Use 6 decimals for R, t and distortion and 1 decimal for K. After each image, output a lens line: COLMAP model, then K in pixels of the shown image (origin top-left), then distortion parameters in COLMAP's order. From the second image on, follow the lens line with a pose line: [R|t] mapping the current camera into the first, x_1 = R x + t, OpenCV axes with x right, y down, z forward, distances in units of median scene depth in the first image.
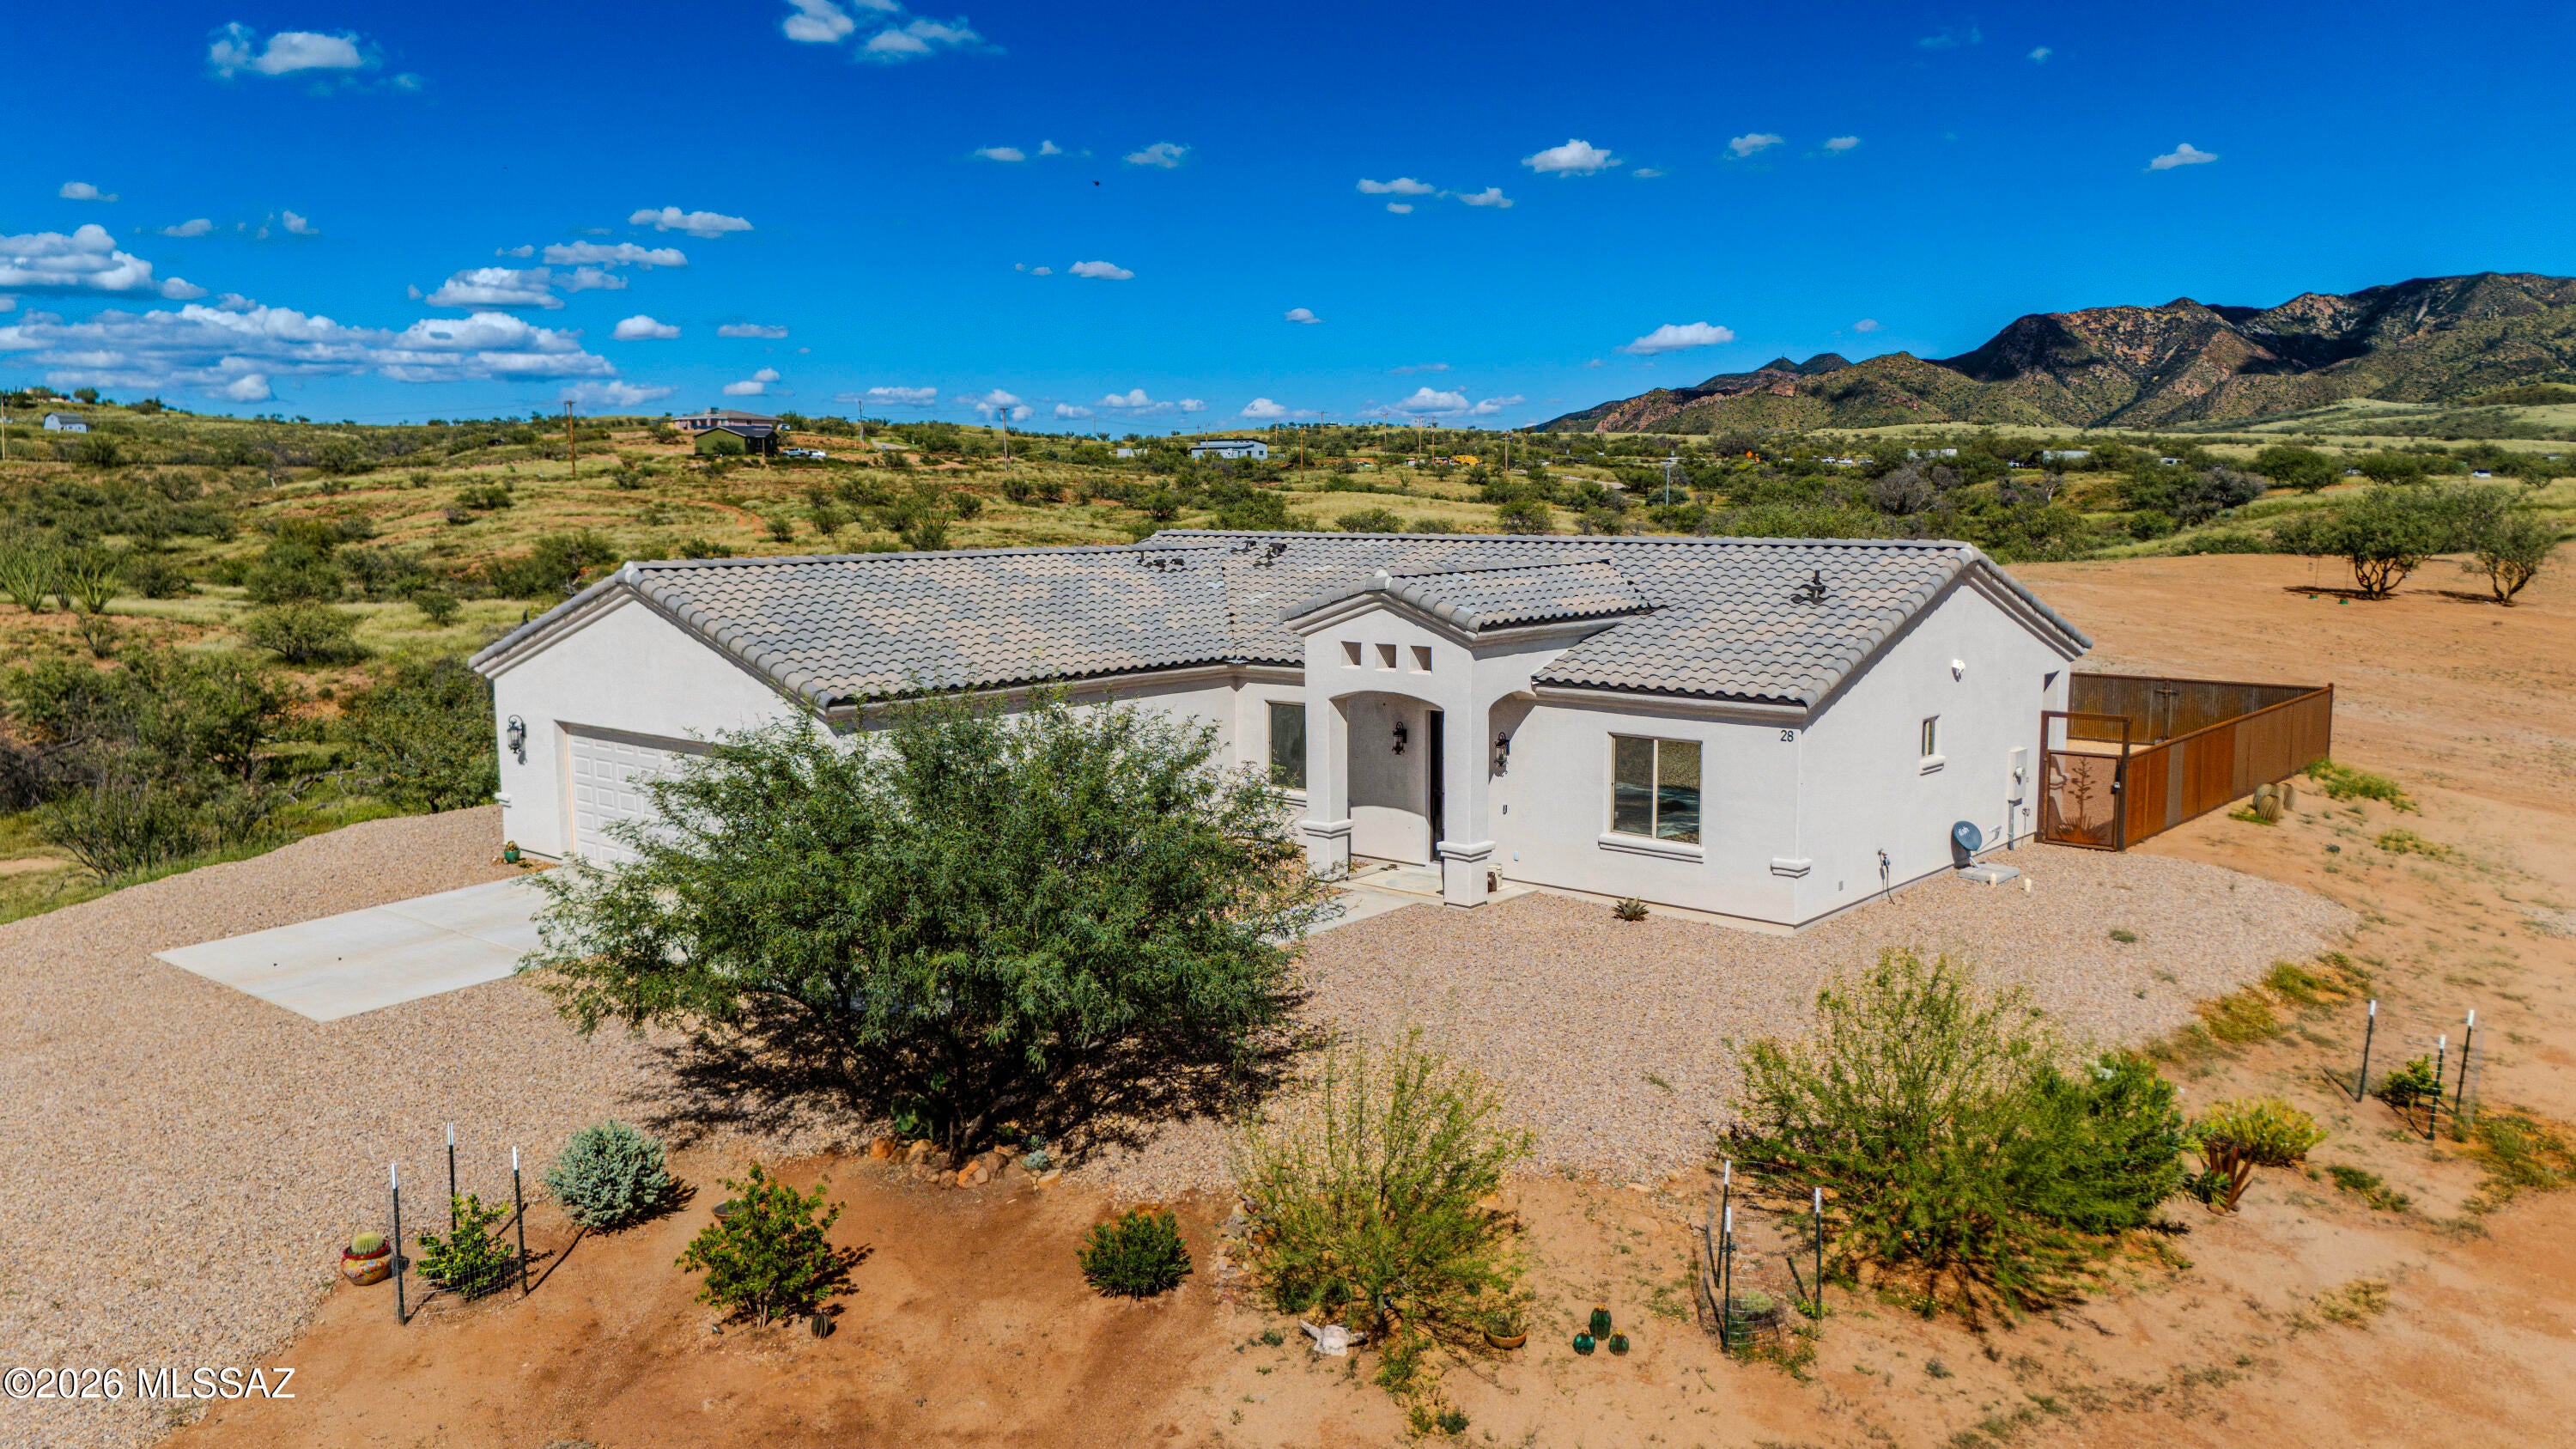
lens RADIAL K [[1915.2, 0, 1285.6], [0, 1915.2, 746.3], [0, 0, 1]] dist [0.031409, -0.002118]
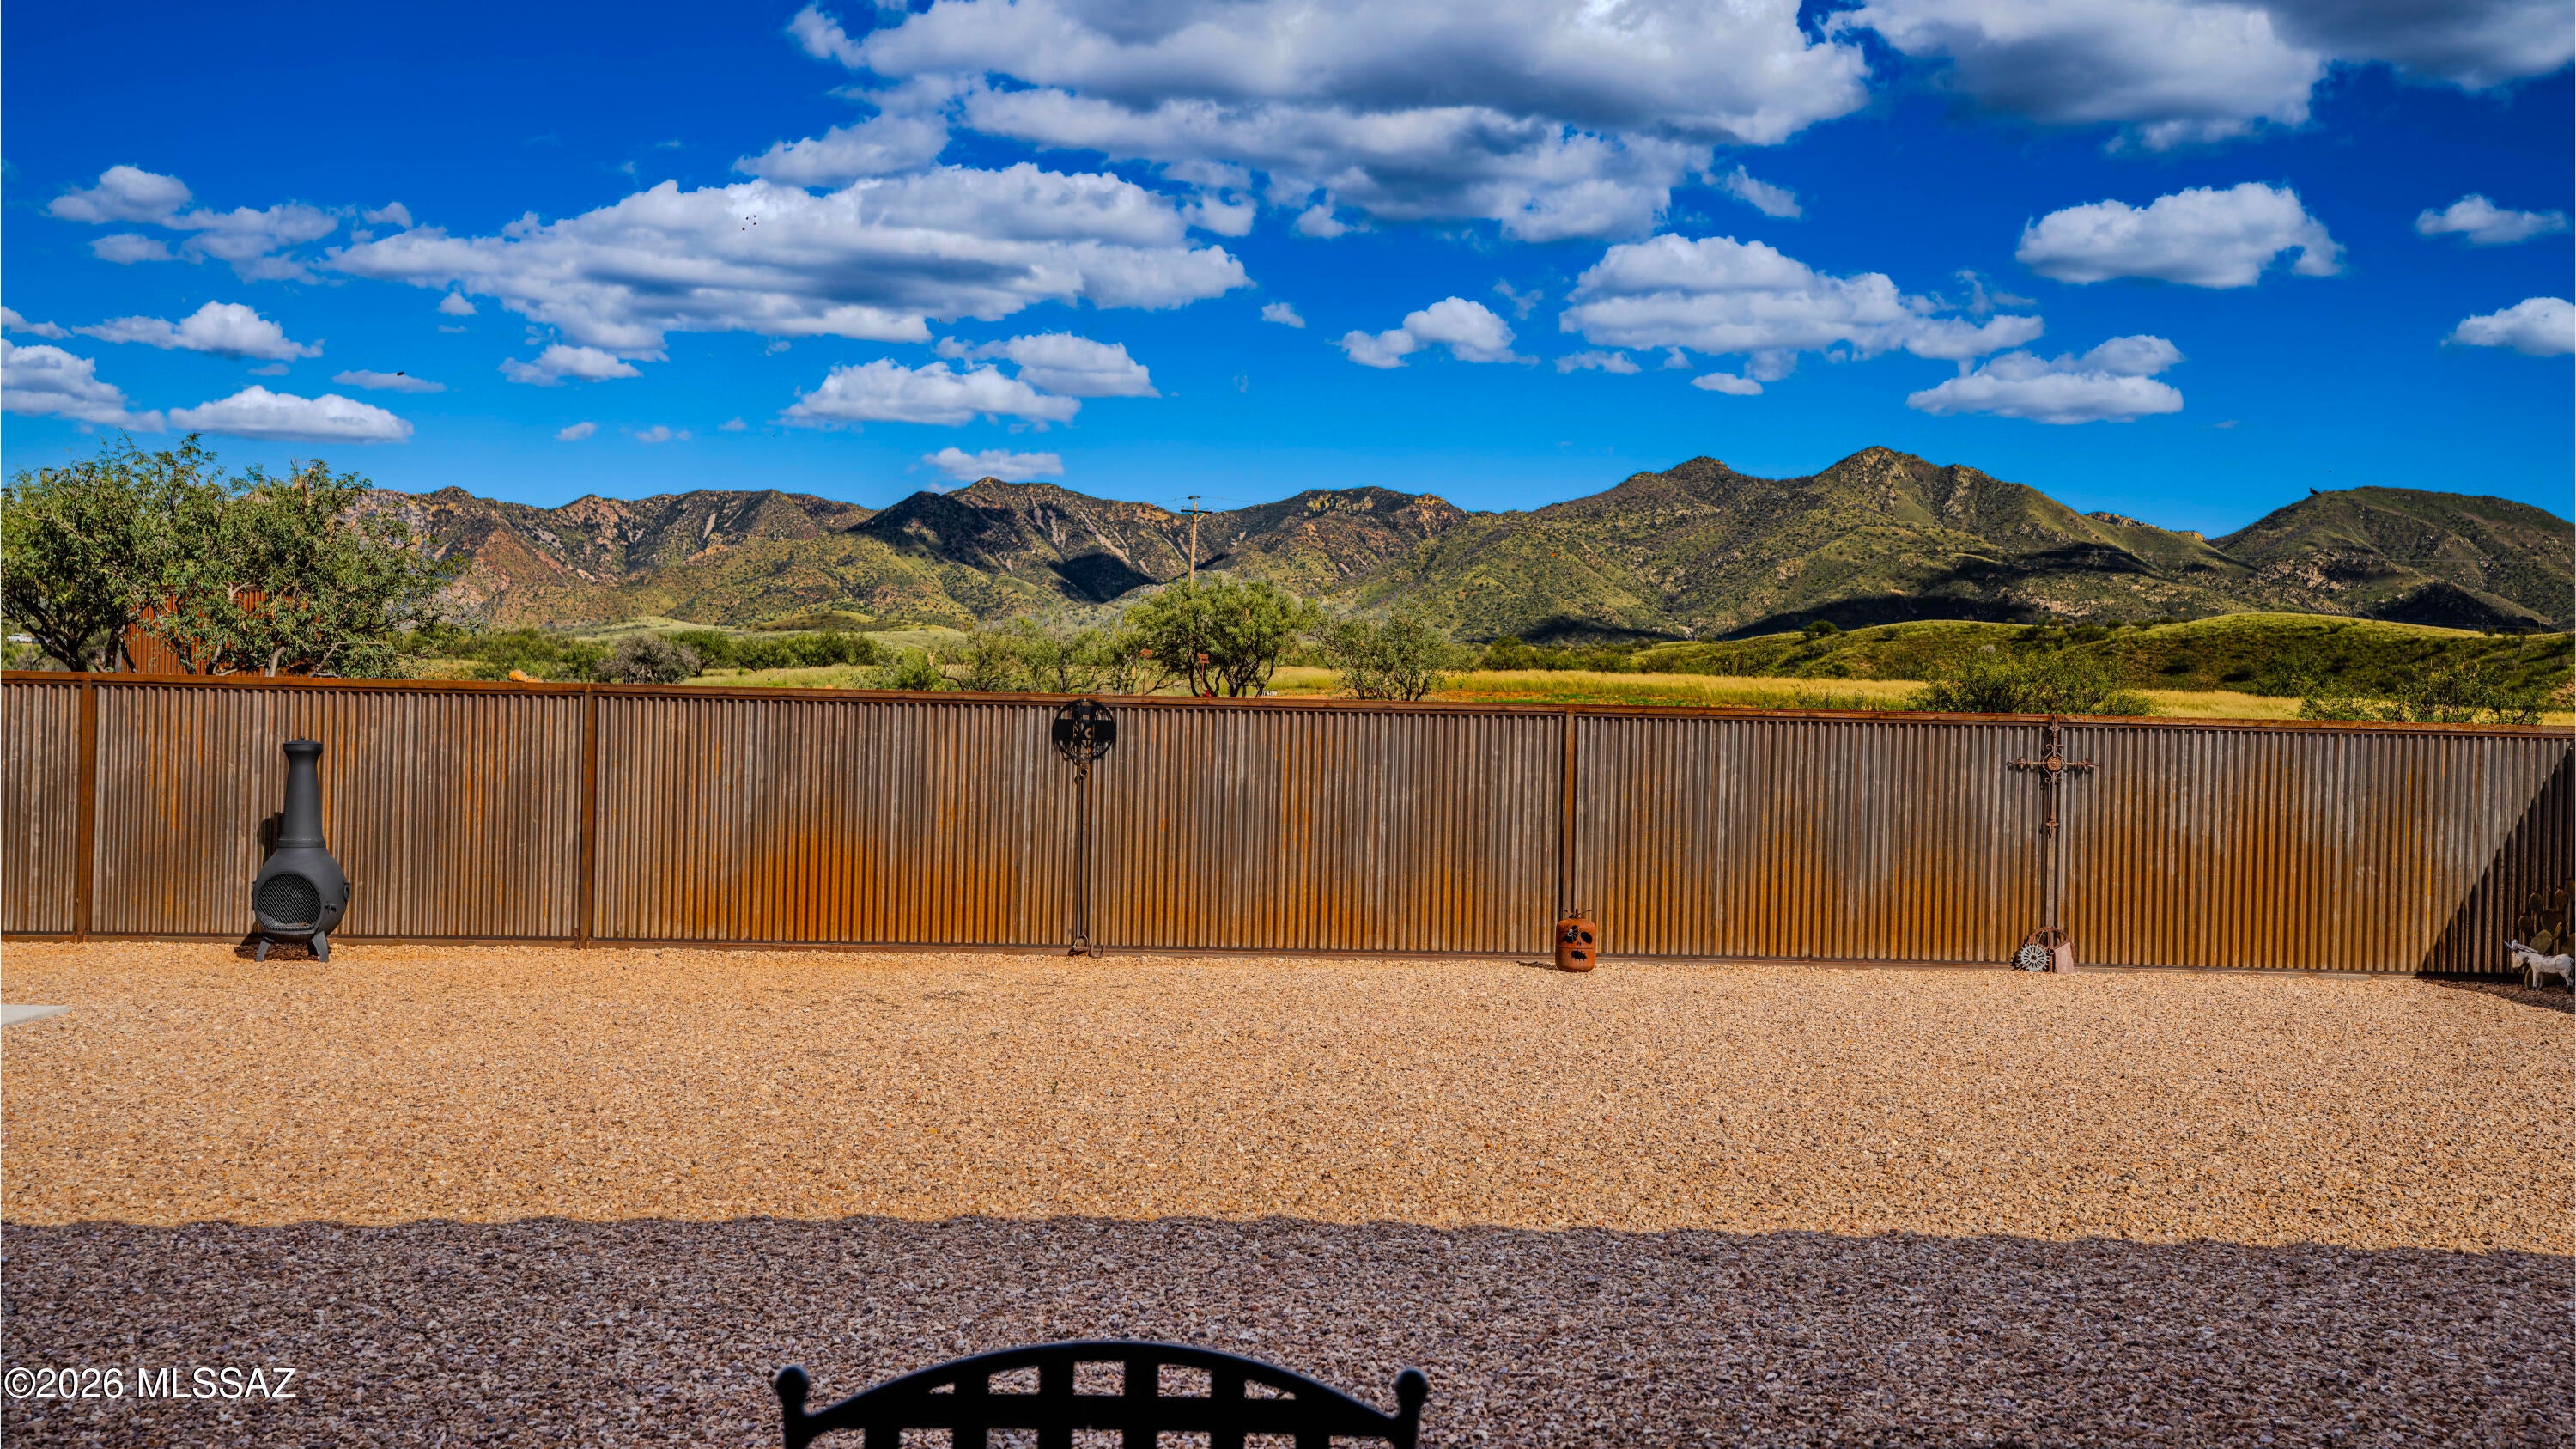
lens RADIAL K [[2458.0, 0, 1281.1], [0, 2458.0, 714.9], [0, 0, 1]] dist [0.083247, 0.000037]
pose [[0.730113, 0.022233, 0.682965, 0.002664], [0.067983, 0.992149, -0.104974, -0.000073], [-0.679937, 0.123073, 0.722869, 0.014894]]
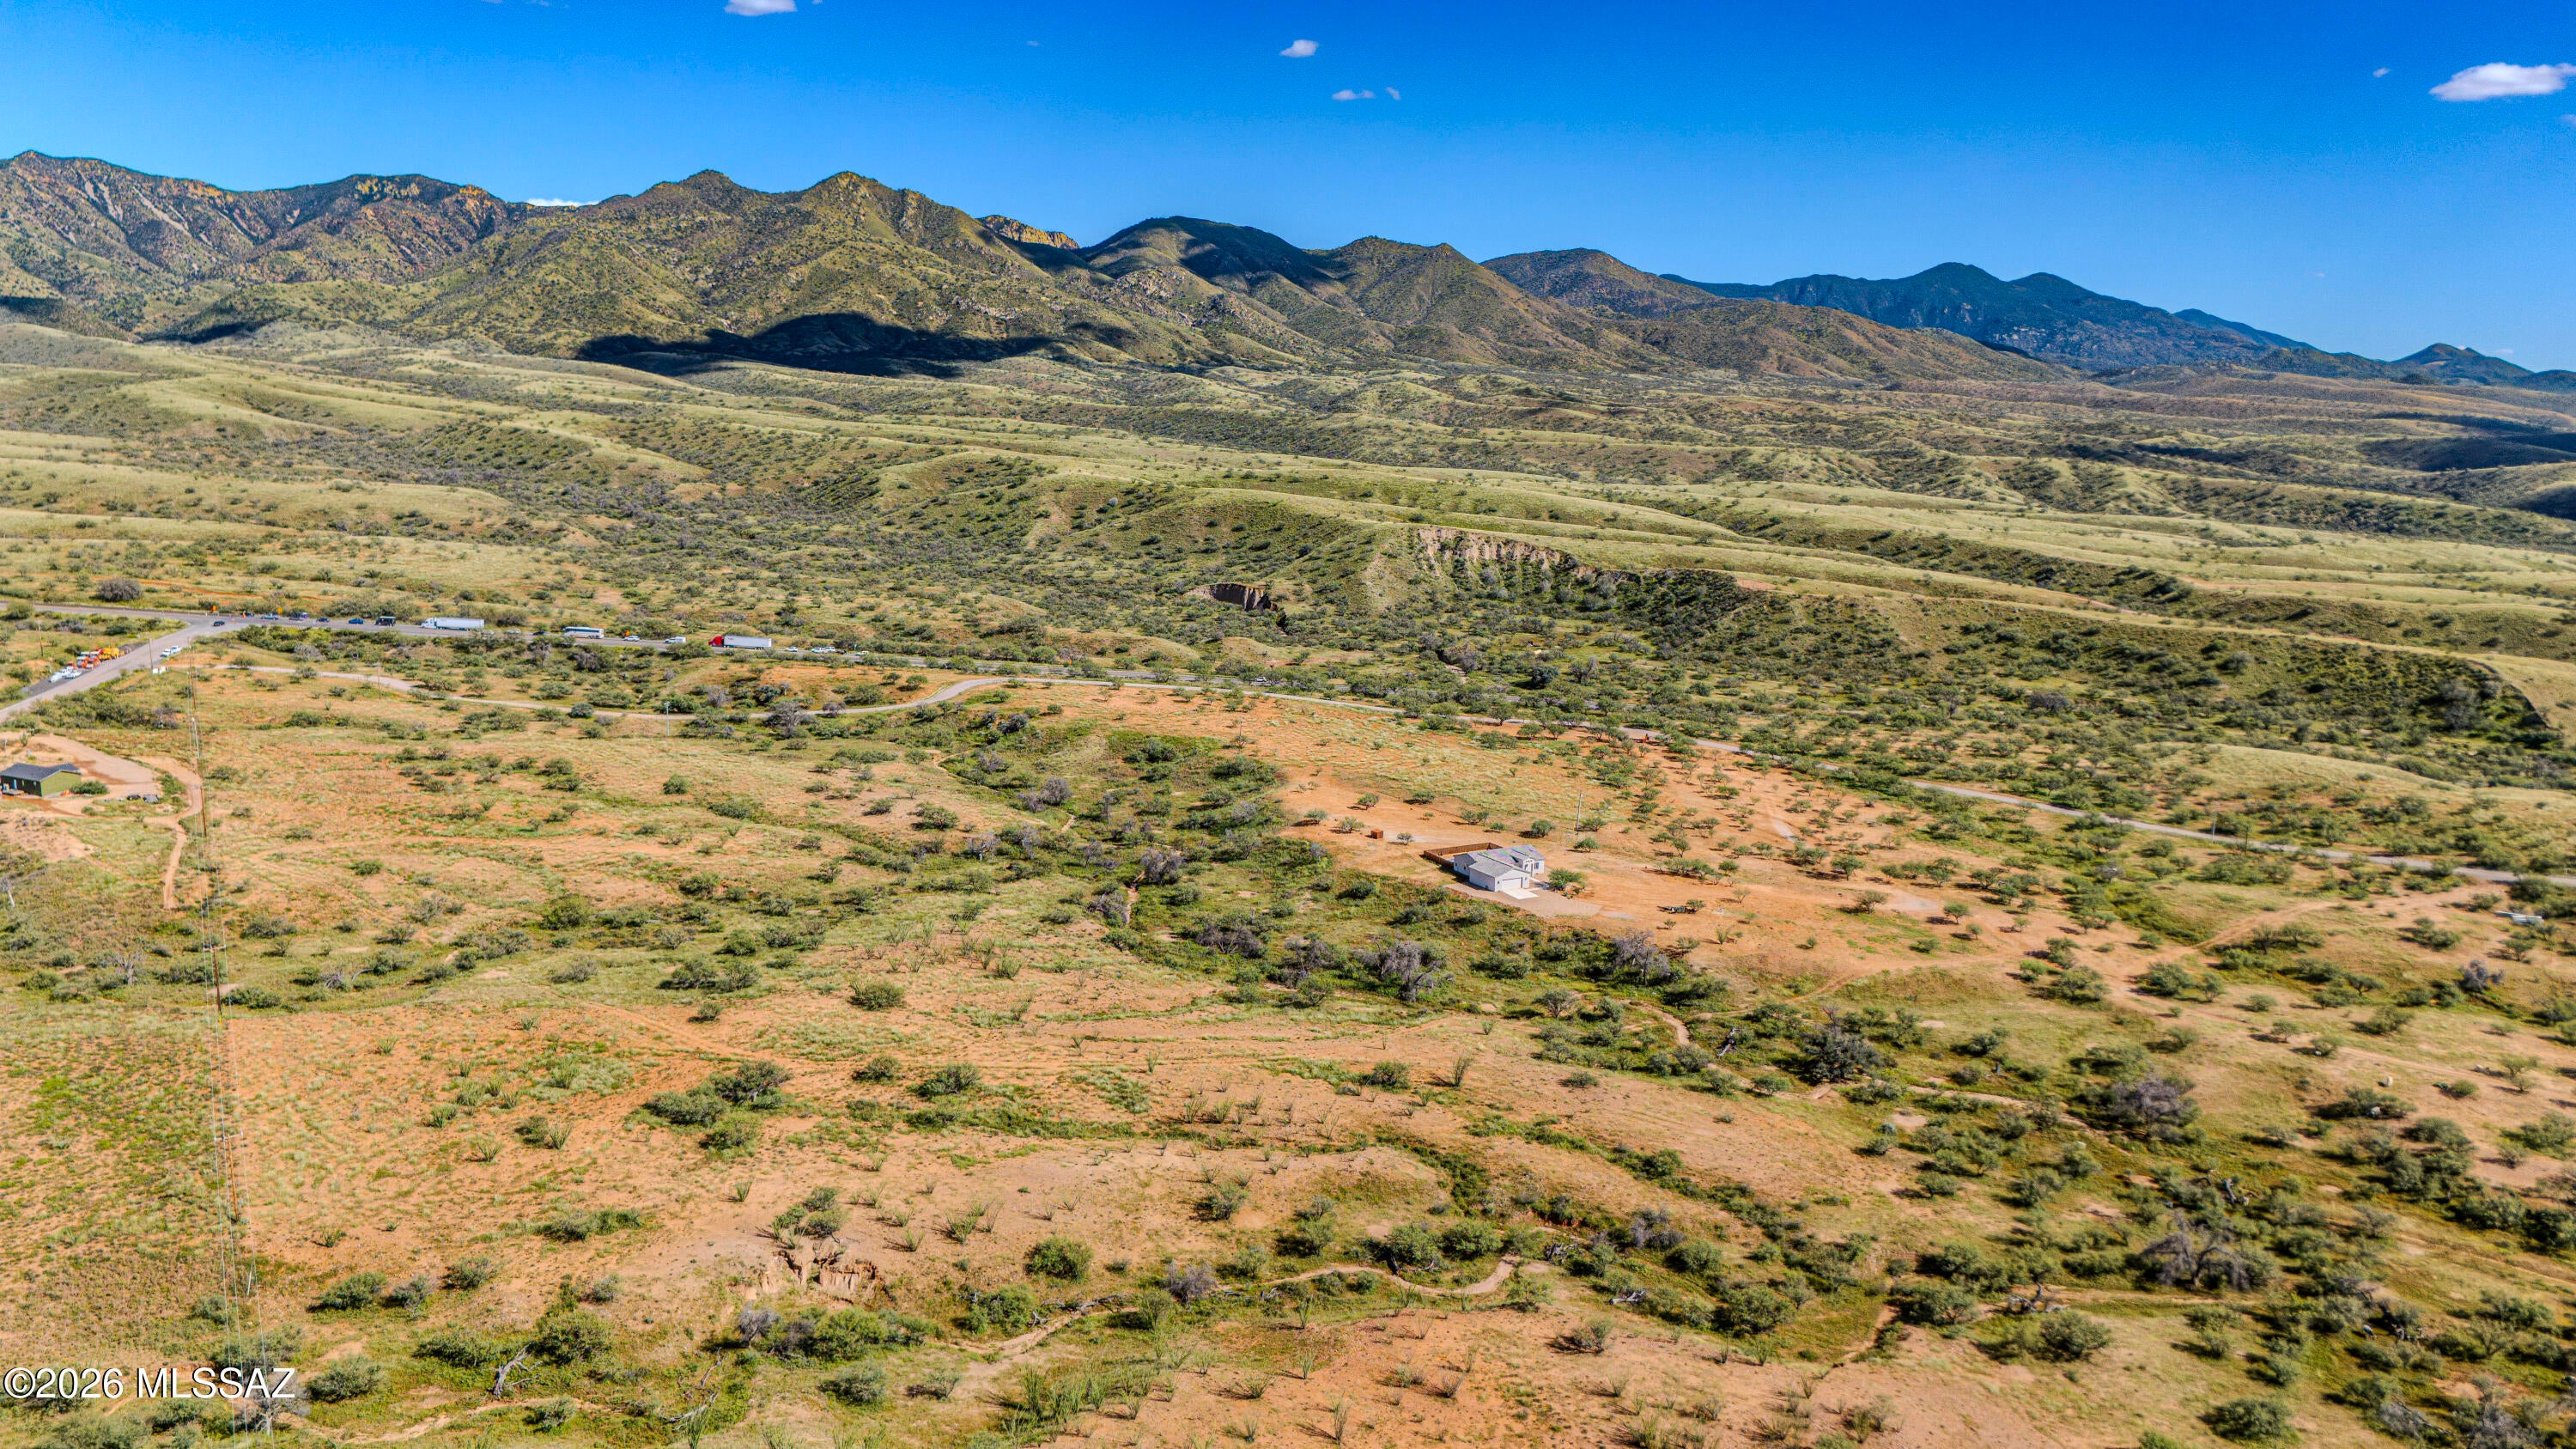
lens RADIAL K [[1886.3, 0, 1290.7], [0, 1886.3, 741.4], [0, 0, 1]] dist [0.078360, -0.084330]
pose [[0.333911, -0.168993, 0.927332, -0.163330], [0.105428, 0.984320, 0.141416, -0.037731], [-0.936690, 0.050546, 0.346492, -0.028226]]
